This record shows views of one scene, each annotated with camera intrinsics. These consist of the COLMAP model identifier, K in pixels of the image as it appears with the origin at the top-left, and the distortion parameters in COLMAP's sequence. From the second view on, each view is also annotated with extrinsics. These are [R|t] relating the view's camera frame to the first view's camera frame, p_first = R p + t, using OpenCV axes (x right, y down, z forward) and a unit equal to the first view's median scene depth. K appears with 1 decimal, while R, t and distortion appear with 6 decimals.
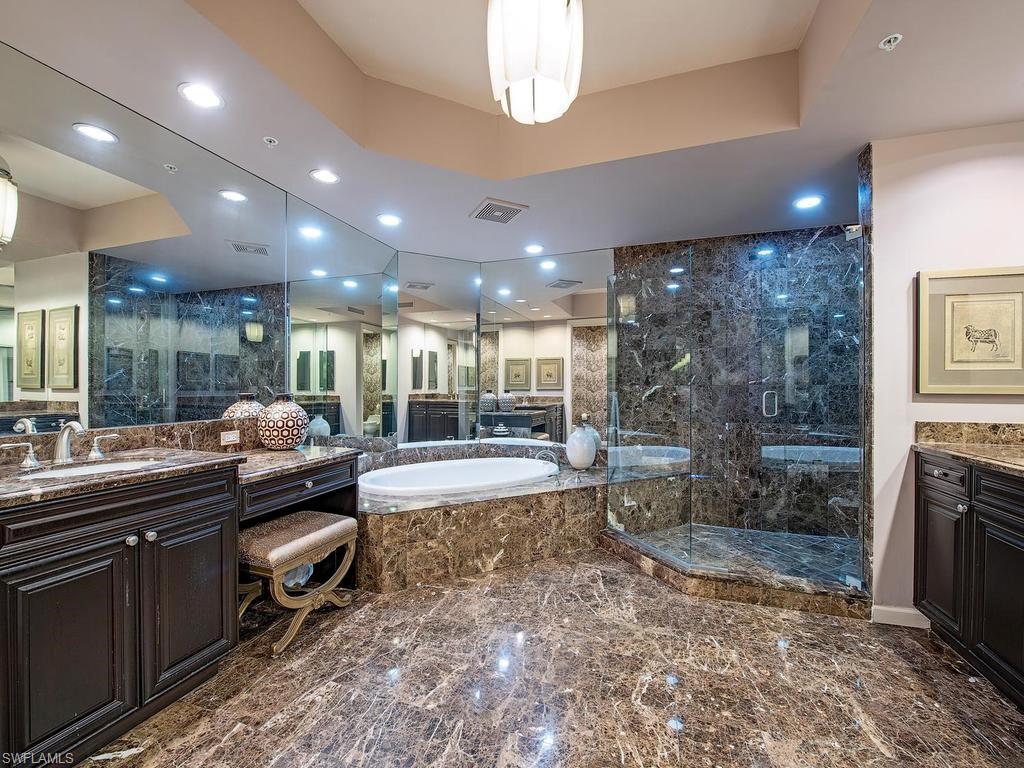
lens RADIAL K [[412.1, 0, 511.7], [0, 412.1, 383.9], [0, 0, 1]] dist [-0.016622, -0.000850]
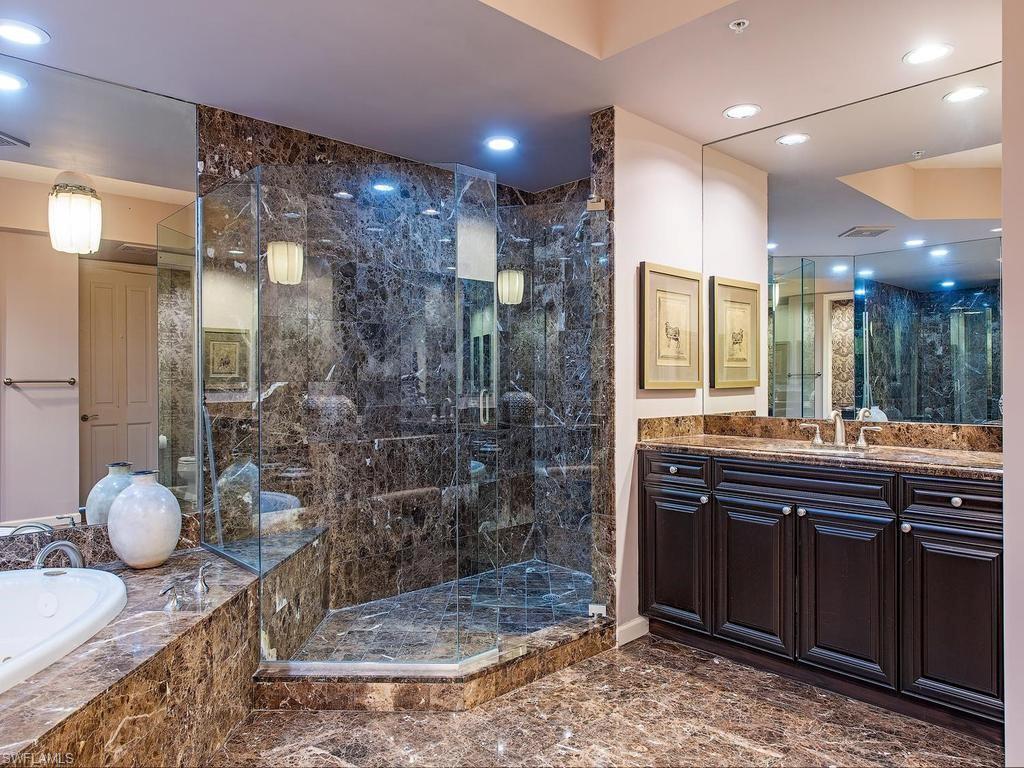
lens RADIAL K [[680.6, 0, 512.4], [0, 680.6, 381.8], [0, 0, 1]] dist [0.002512, 0.005106]
pose [[0.467553, -0.003780, 0.883957, -0.445385], [-0.000212, 0.999990, 0.004388, -0.000761], [-0.883965, -0.002239, 0.467547, 0.417436]]
